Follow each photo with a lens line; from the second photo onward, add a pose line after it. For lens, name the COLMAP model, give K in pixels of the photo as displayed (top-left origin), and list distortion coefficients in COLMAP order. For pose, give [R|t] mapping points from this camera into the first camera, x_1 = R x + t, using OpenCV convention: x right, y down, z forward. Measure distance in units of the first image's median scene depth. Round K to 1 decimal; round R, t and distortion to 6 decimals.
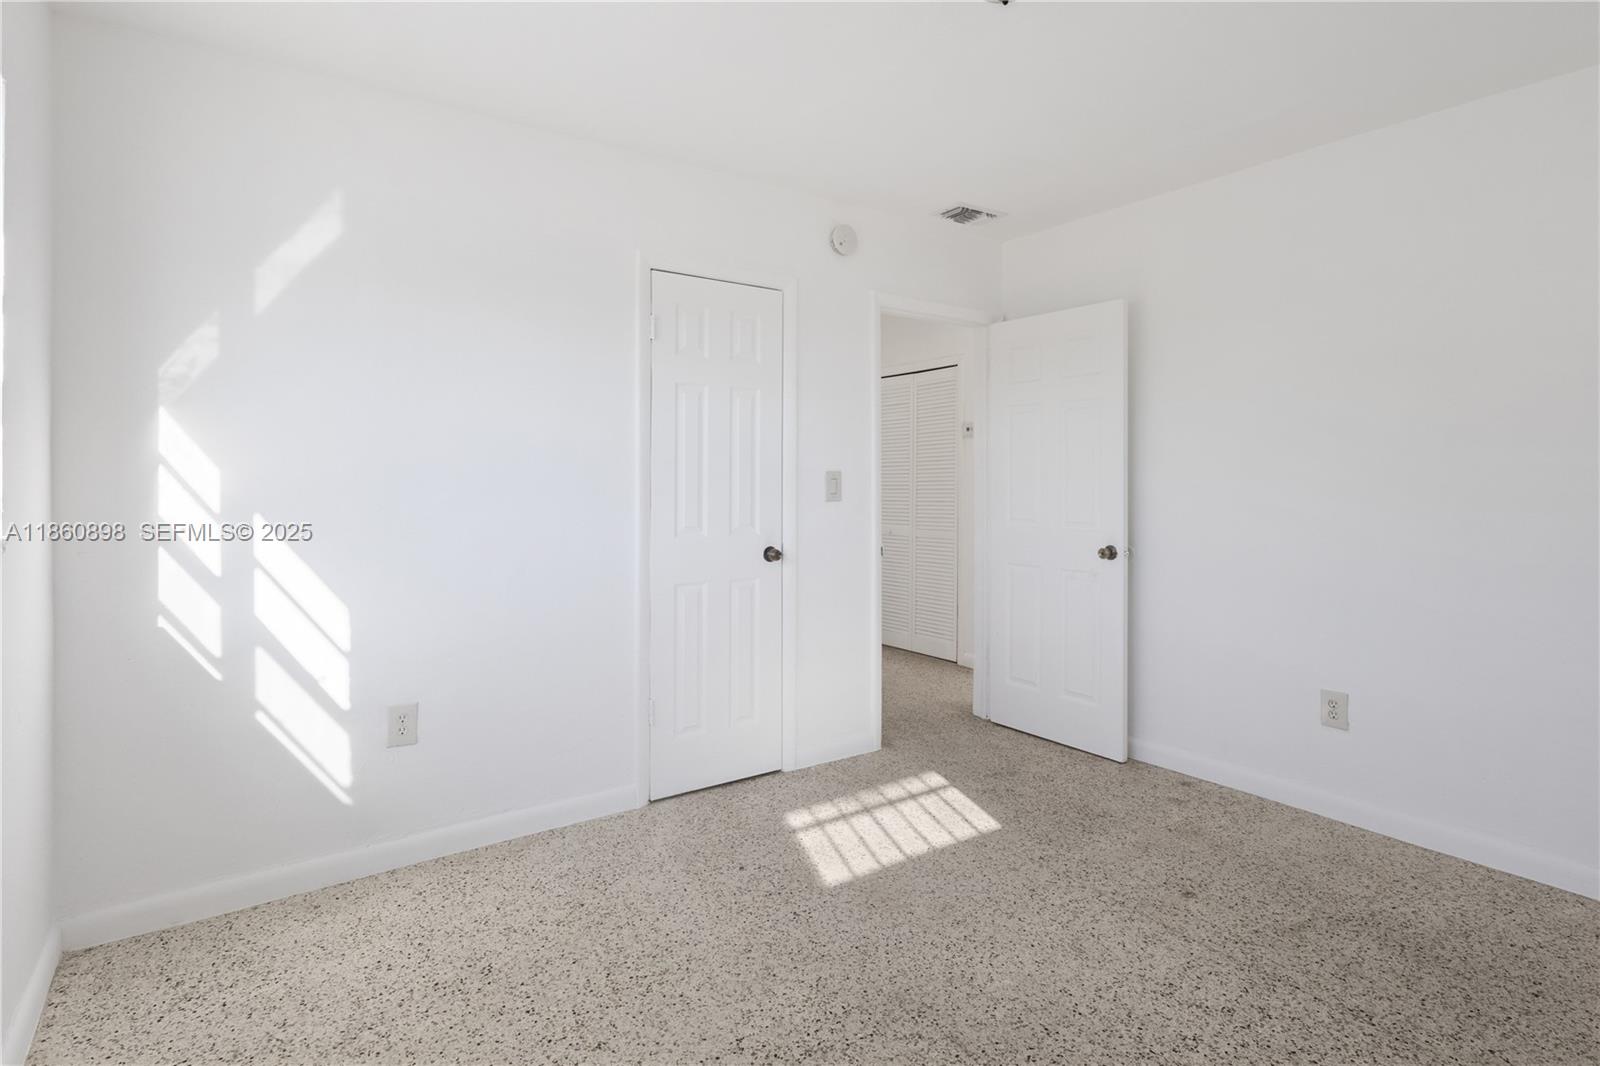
lens RADIAL K [[819.2, 0, 785.8], [0, 819.2, 492.9], [0, 0, 1]] dist [-0.005087, 0.000791]
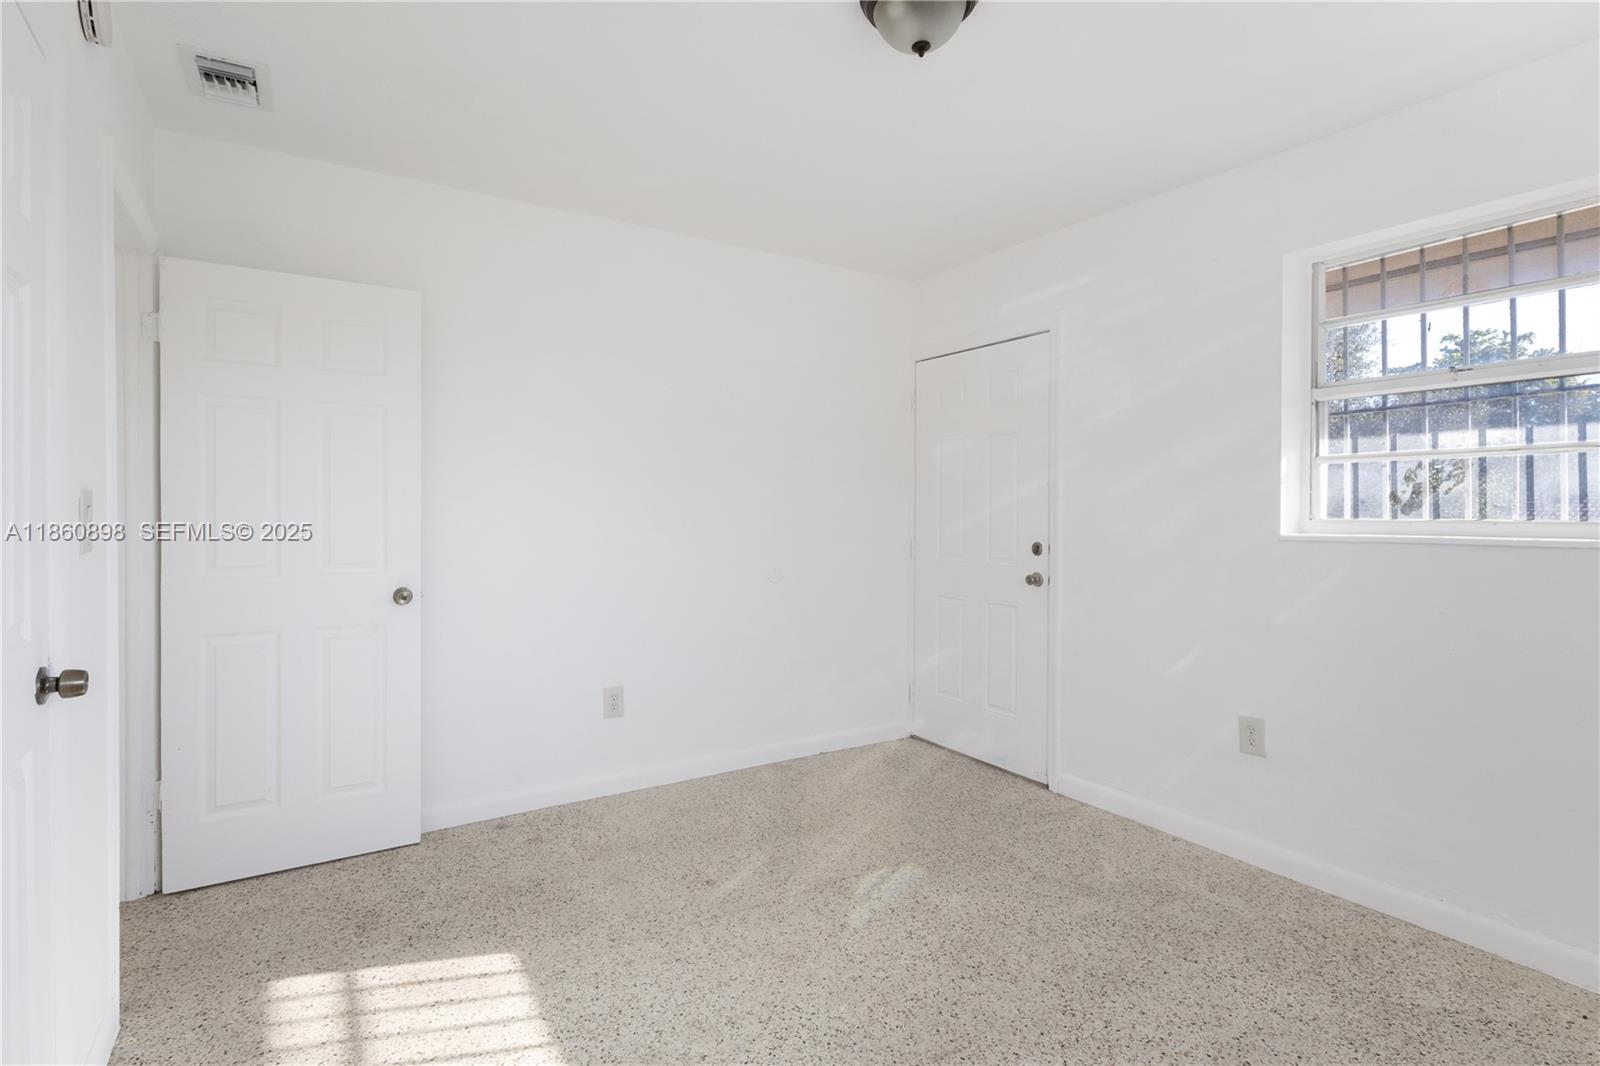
lens RADIAL K [[801.7, 0, 796.4], [0, 801.7, 509.9], [0, 0, 1]] dist [-0.001519, 0.000723]
pose [[0.028971, -0.002324, 0.999578, -0.498470], [0.013885, 0.999902, 0.001922, -0.013796], [-0.999484, 0.013823, 0.029000, 0.708449]]
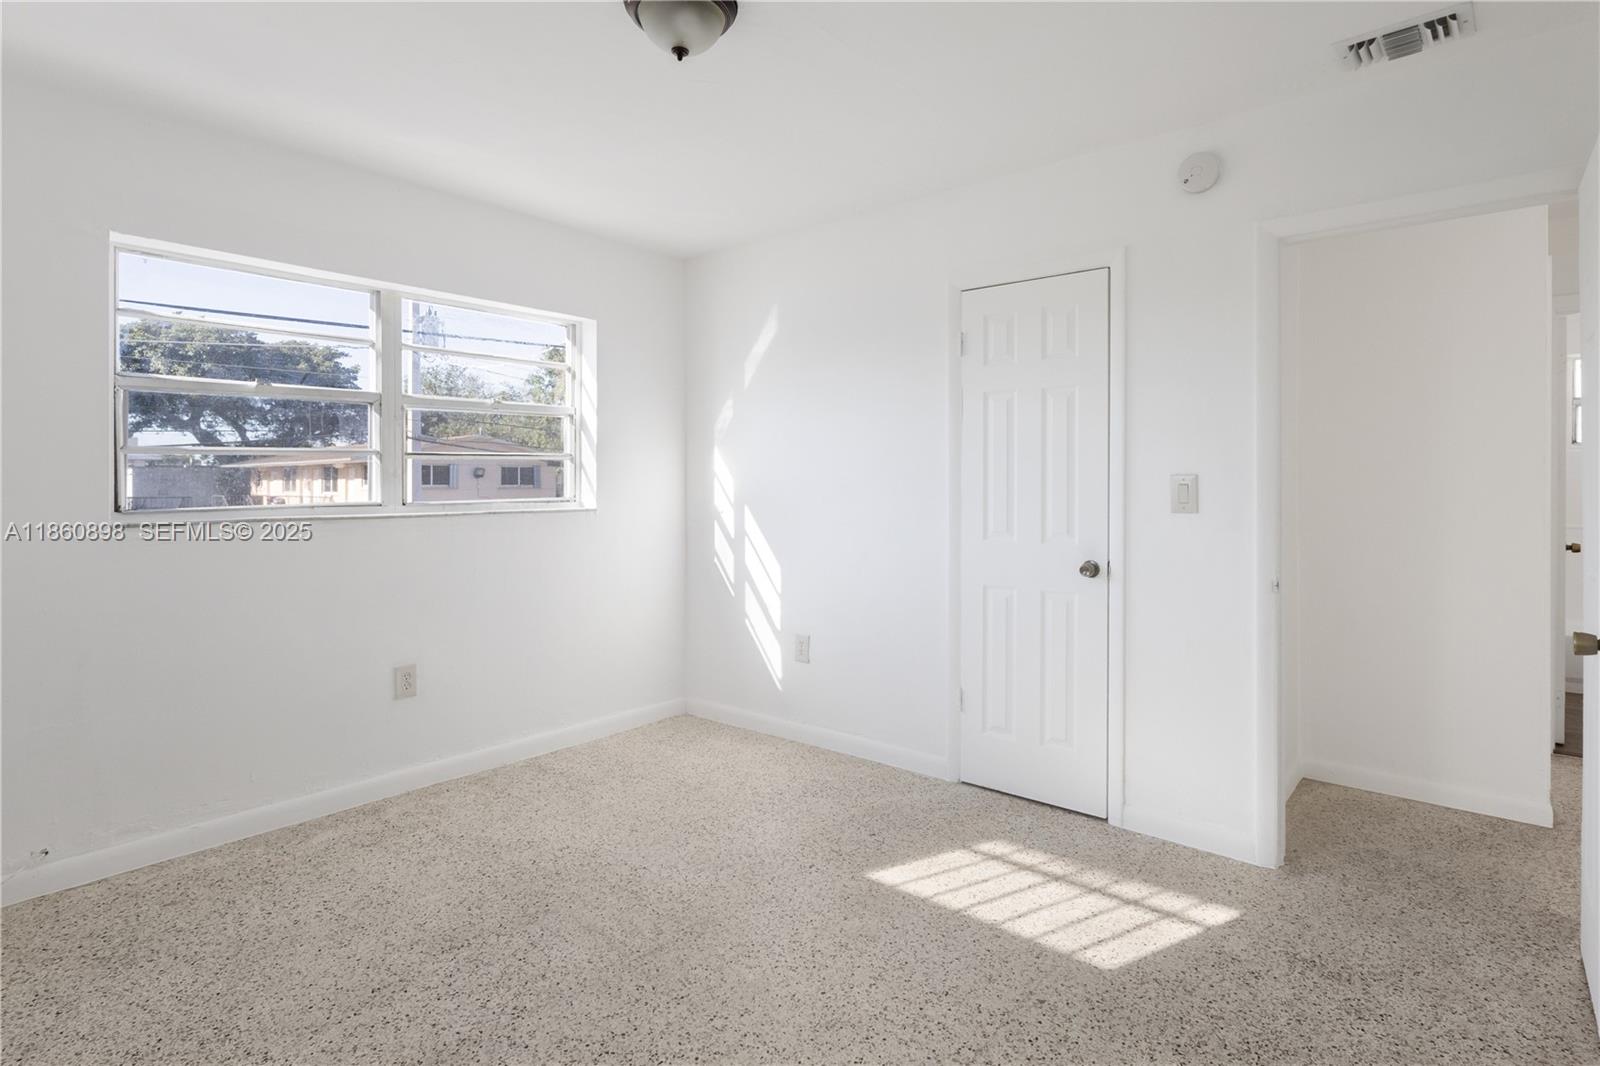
lens RADIAL K [[801.7, 0, 796.4], [0, 801.7, 509.9], [0, 0, 1]] dist [-0.001519, 0.000723]
pose [[0.266805, 0.031695, -0.963229, 0.857846], [-0.017211, 0.999456, 0.028120, -0.010730], [0.963597, 0.009075, 0.267206, 0.543192]]
